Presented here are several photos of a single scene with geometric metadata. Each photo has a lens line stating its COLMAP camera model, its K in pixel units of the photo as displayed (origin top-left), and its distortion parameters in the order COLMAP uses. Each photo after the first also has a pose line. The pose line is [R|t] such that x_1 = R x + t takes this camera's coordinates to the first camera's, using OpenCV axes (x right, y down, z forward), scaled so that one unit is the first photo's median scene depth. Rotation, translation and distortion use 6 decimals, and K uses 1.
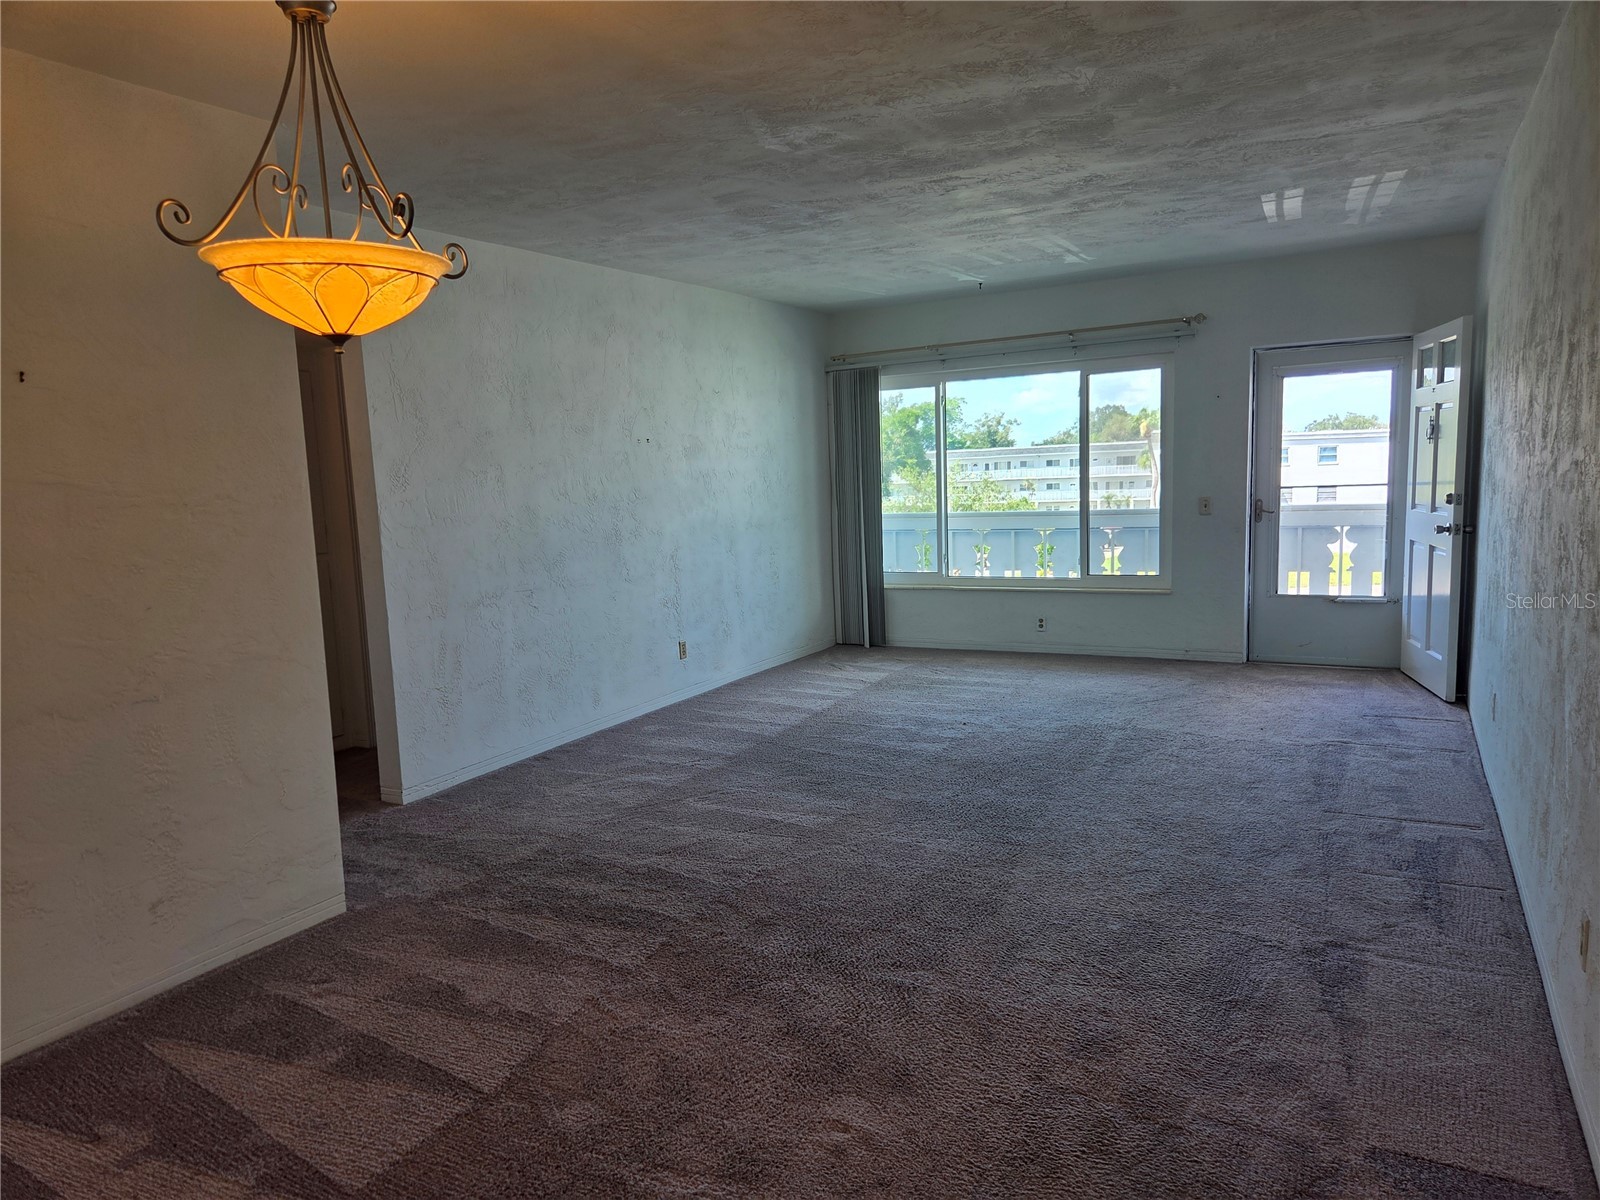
lens RADIAL K [[1065.6, 0, 777.2], [0, 1065.6, 612.7], [0, 0, 1]] dist [0.073032, -0.070684]
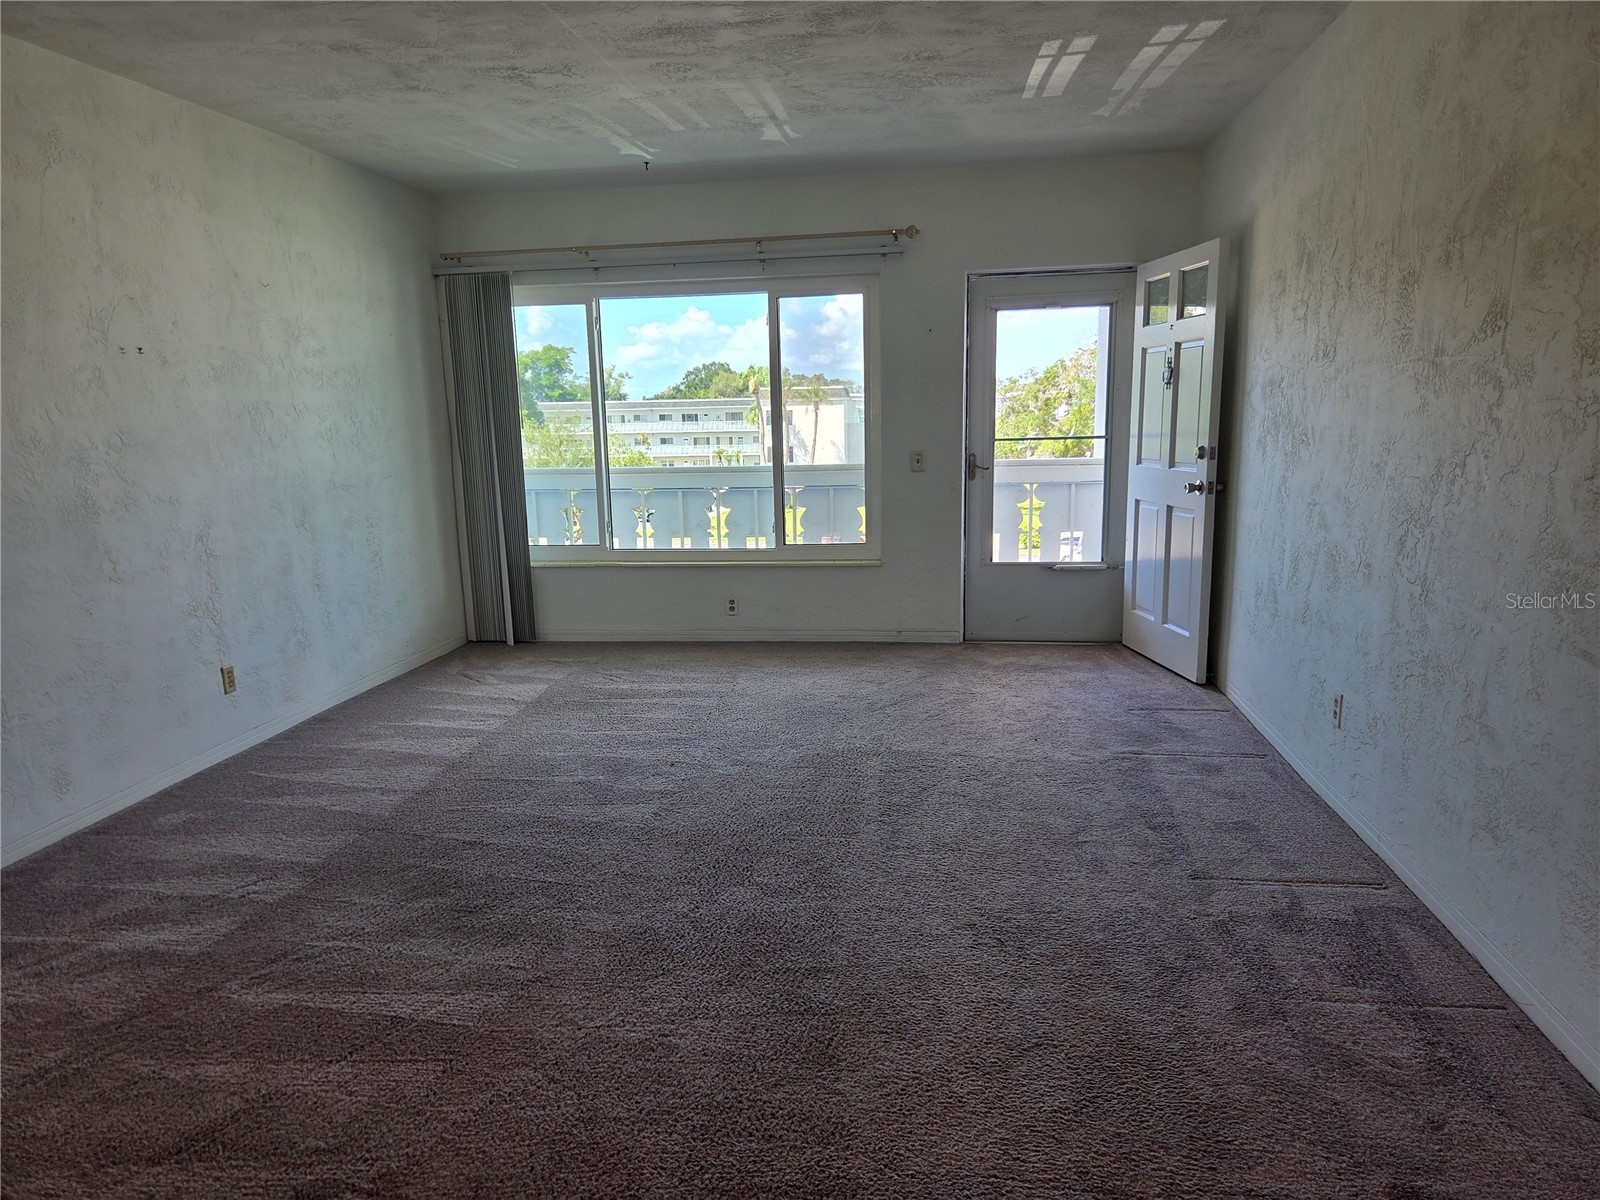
lens RADIAL K [[1074.3, 0, 786.0], [0, 1074.3, 608.5], [0, 0, 1]] dist [0.068871, -0.059909]
pose [[0.935318, -0.047637, 0.350585, -0.001608], [0.034543, 0.998456, 0.043513, -0.027613], [-0.352117, -0.028588, 0.935519, 0.280451]]
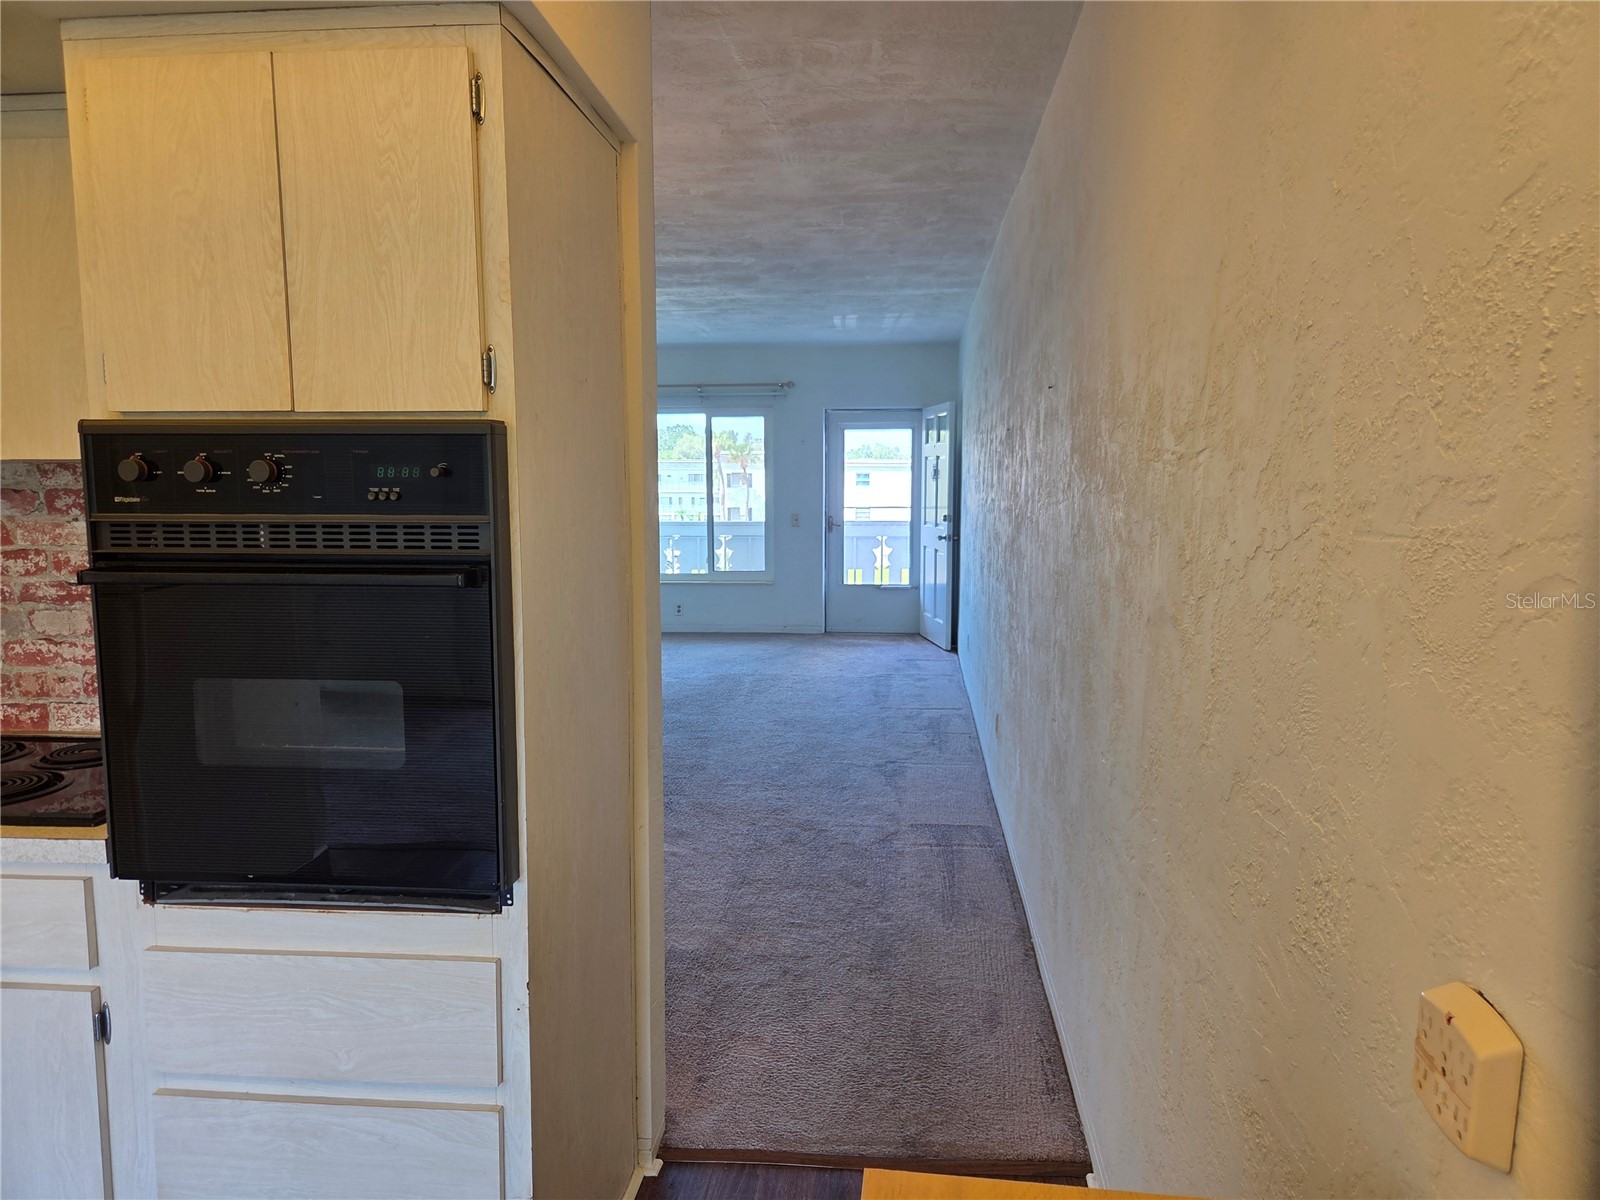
lens RADIAL K [[1066.9, 0, 805.3], [0, 1066.9, 592.6], [0, 0, 1]] dist [0.080210, -0.071771]
pose [[0.914810, -0.006112, 0.403837, -0.164174], [0.018038, 0.999506, -0.025733, 0.033877], [-0.403481, 0.030825, 0.914469, -0.285996]]
